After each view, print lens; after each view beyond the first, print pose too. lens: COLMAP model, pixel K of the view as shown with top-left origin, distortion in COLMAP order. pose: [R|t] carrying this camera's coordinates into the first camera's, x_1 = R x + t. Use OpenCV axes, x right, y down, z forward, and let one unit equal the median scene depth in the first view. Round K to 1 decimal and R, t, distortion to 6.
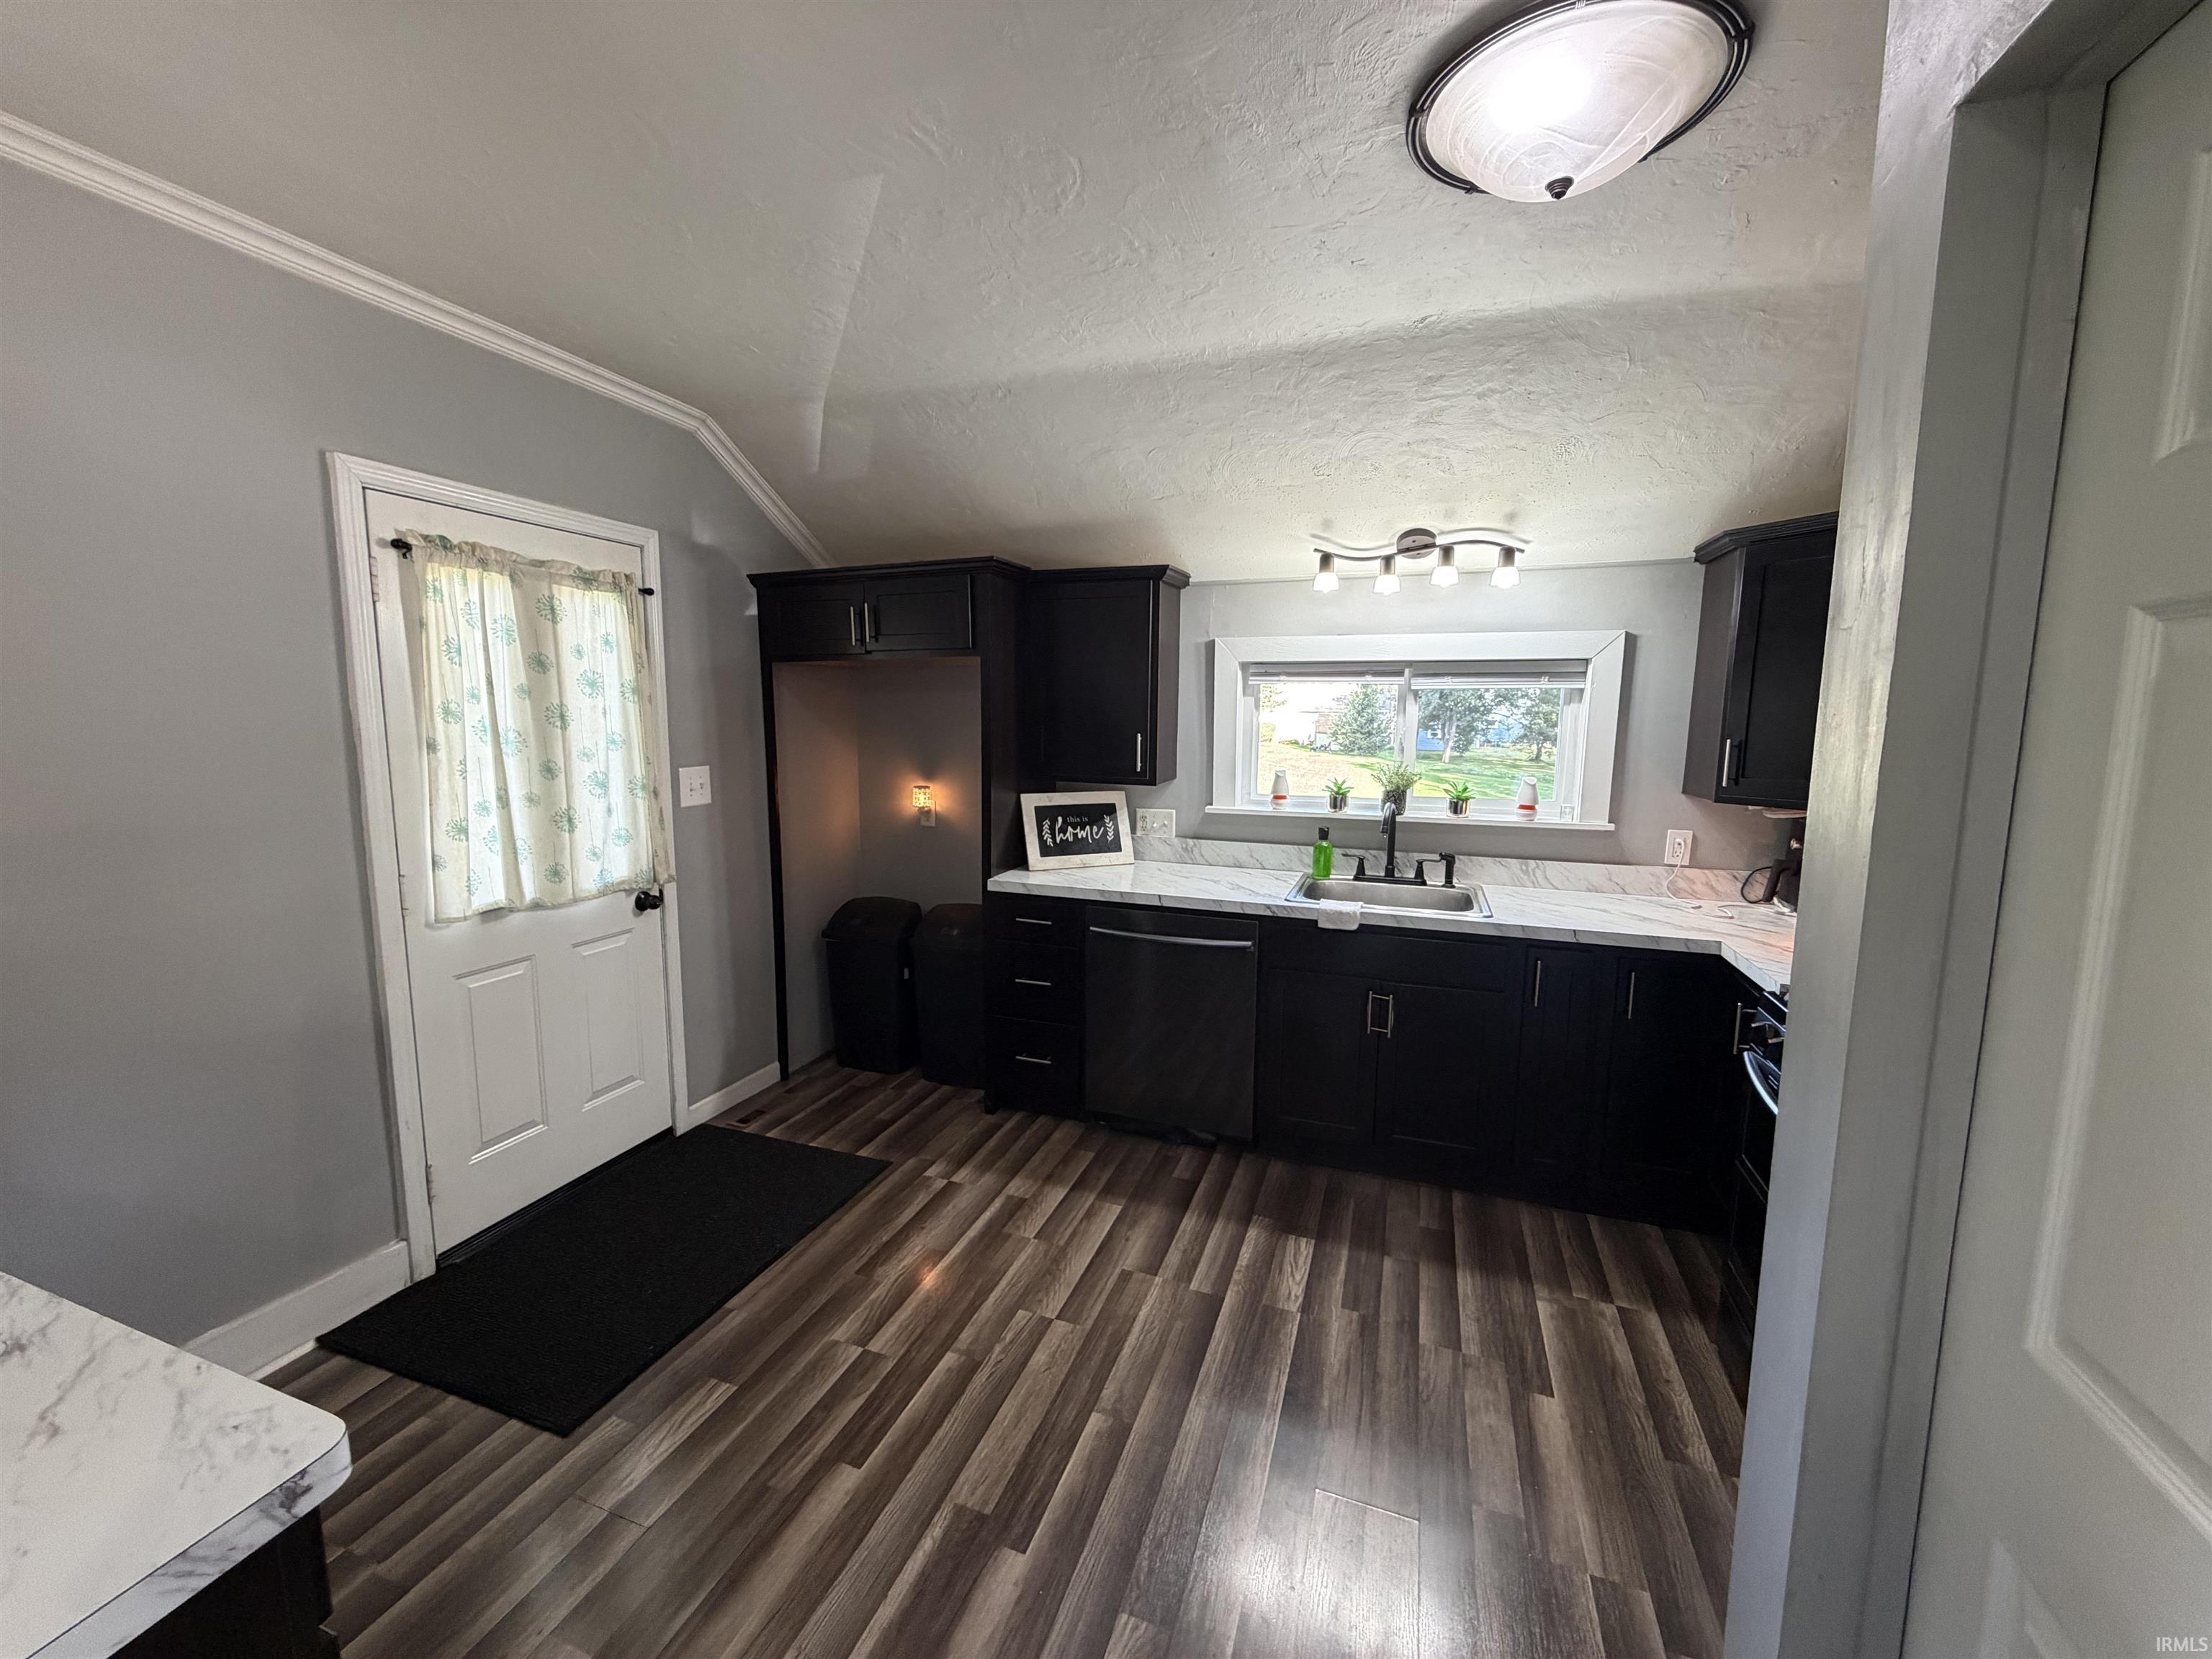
lens RADIAL K [[885.9, 0, 1119.6], [0, 885.9, 828.2], [0, 0, 1]] dist [-0.002828, 0.000422]
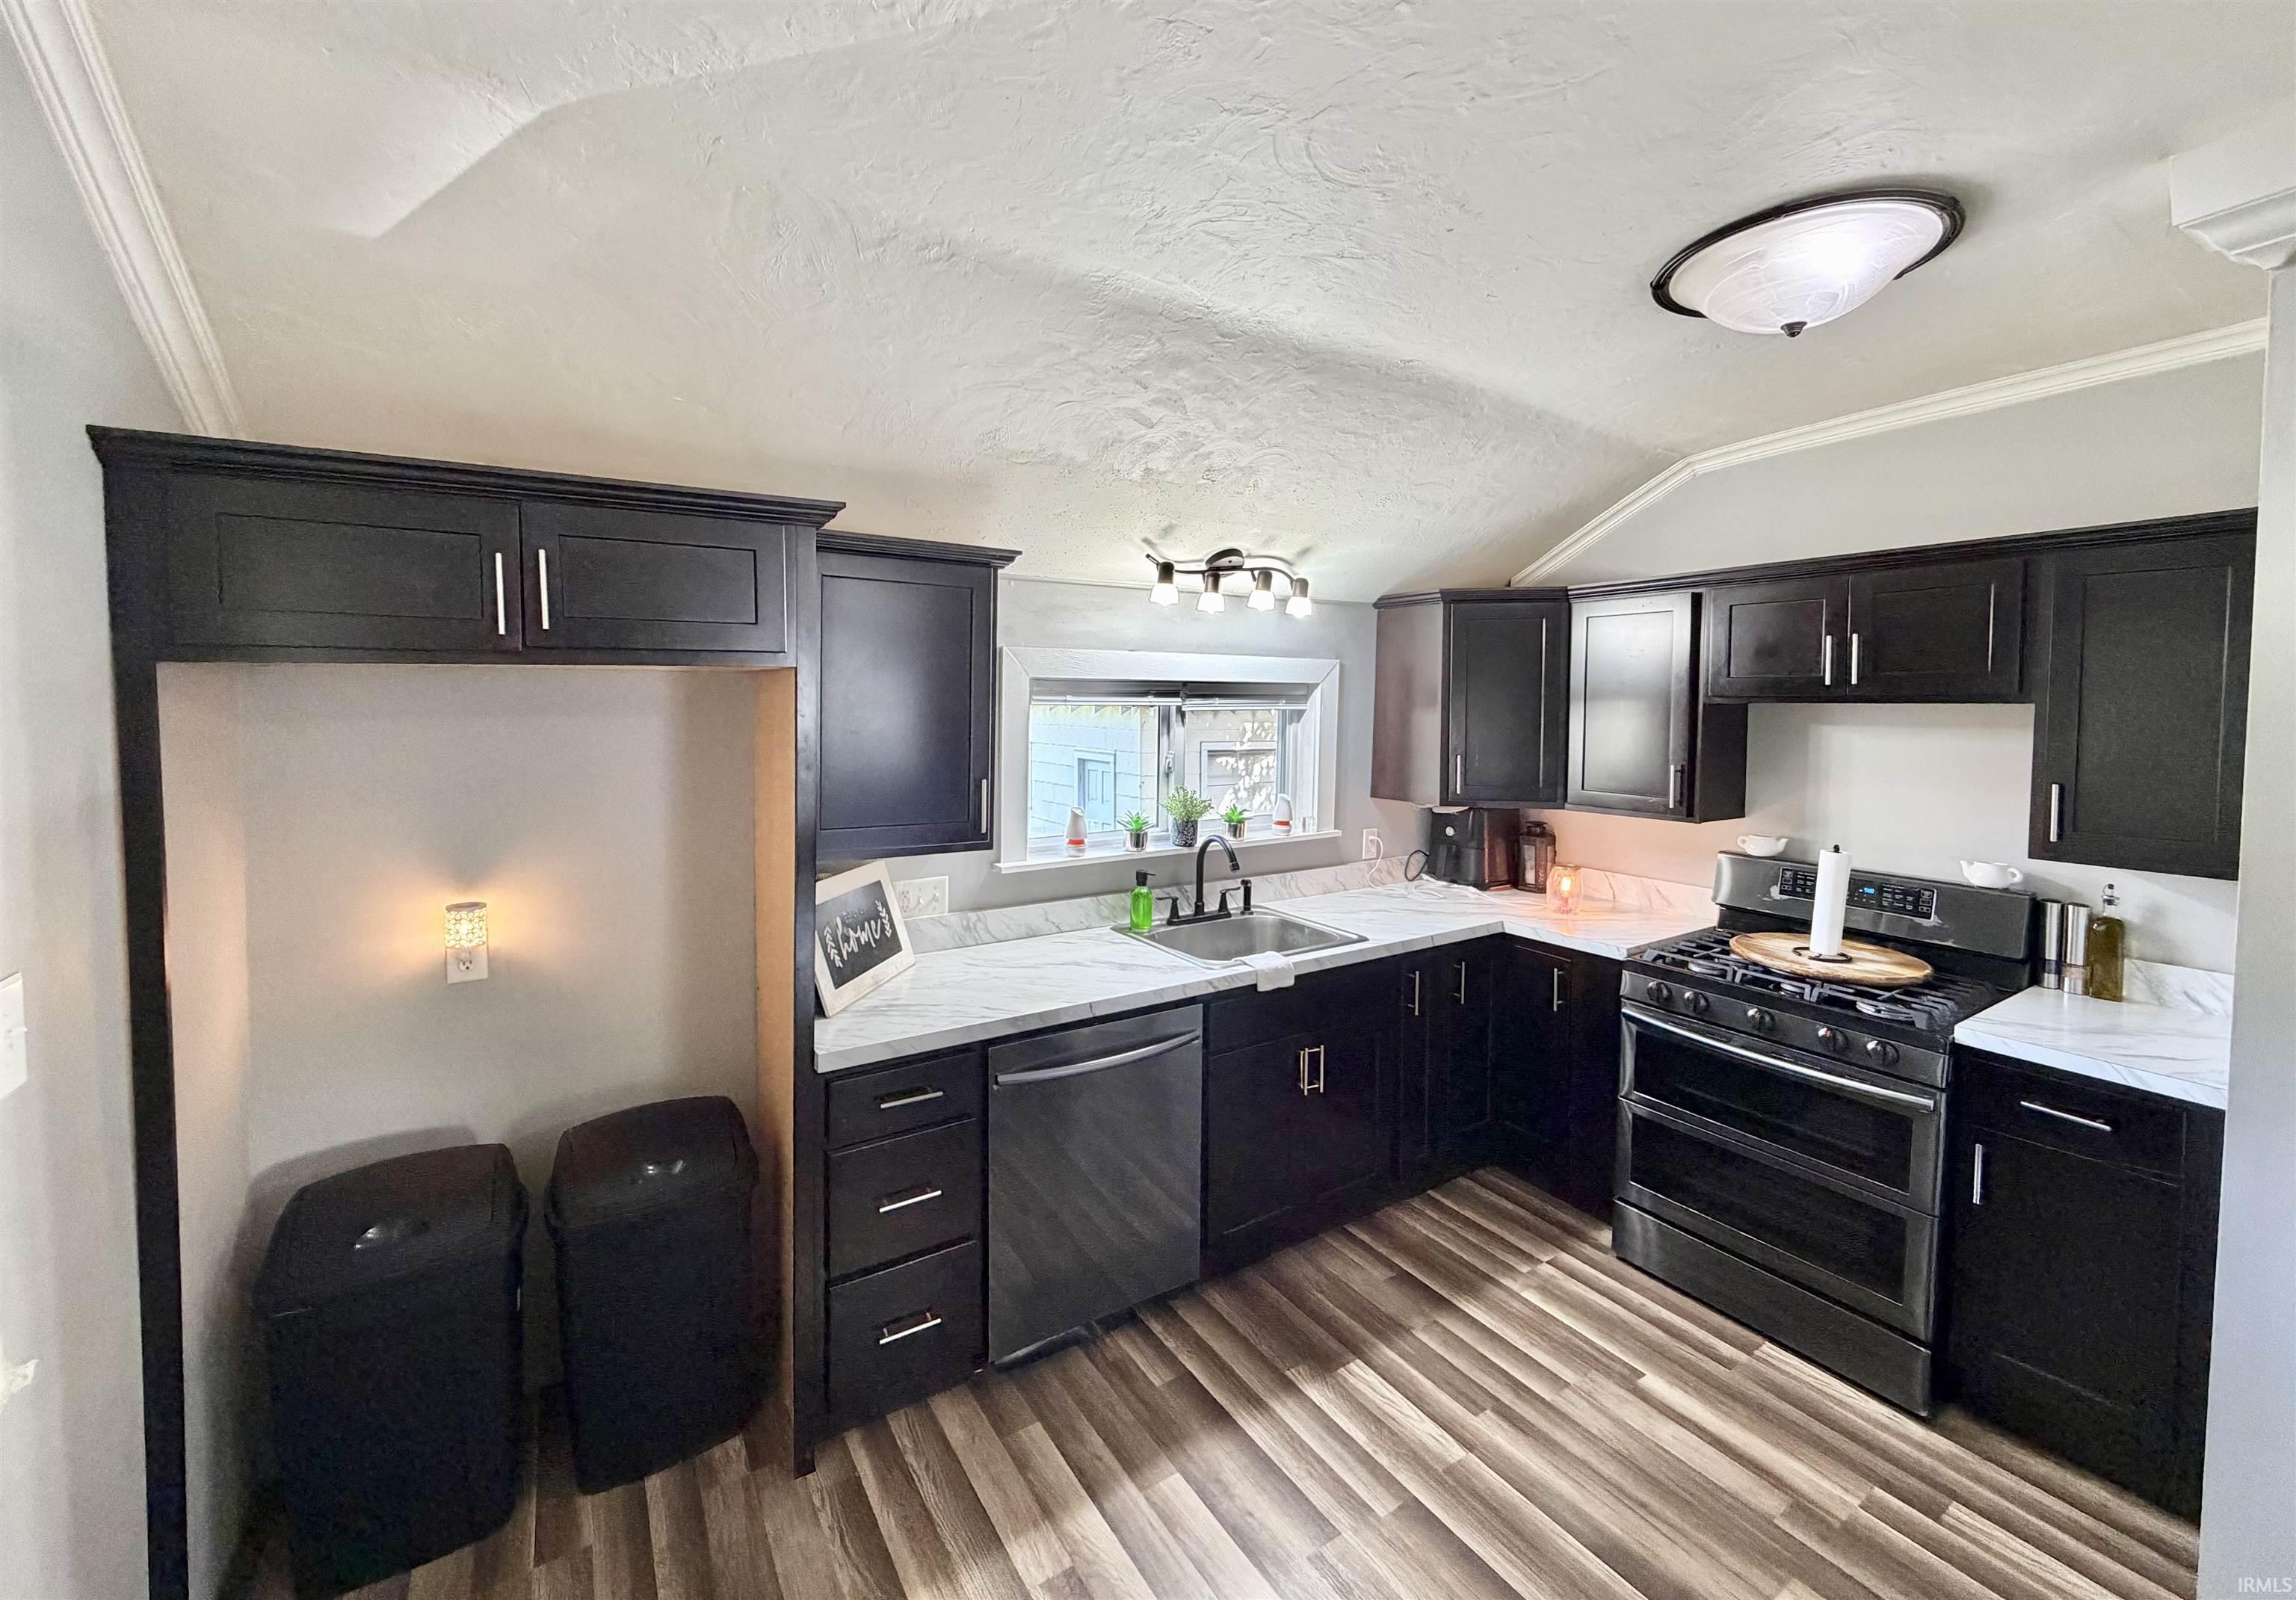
lens RADIAL K [[902.3, 0, 1149.1], [0, 902.3, 736.4], [0, 0, 1]] dist [0.001025, -0.000257]
pose [[0.616566, -0.035701, 0.786493, -0.502686], [0.101698, 0.994214, -0.034596, -0.111416], [-0.780707, 0.101315, 0.616629, 0.487587]]
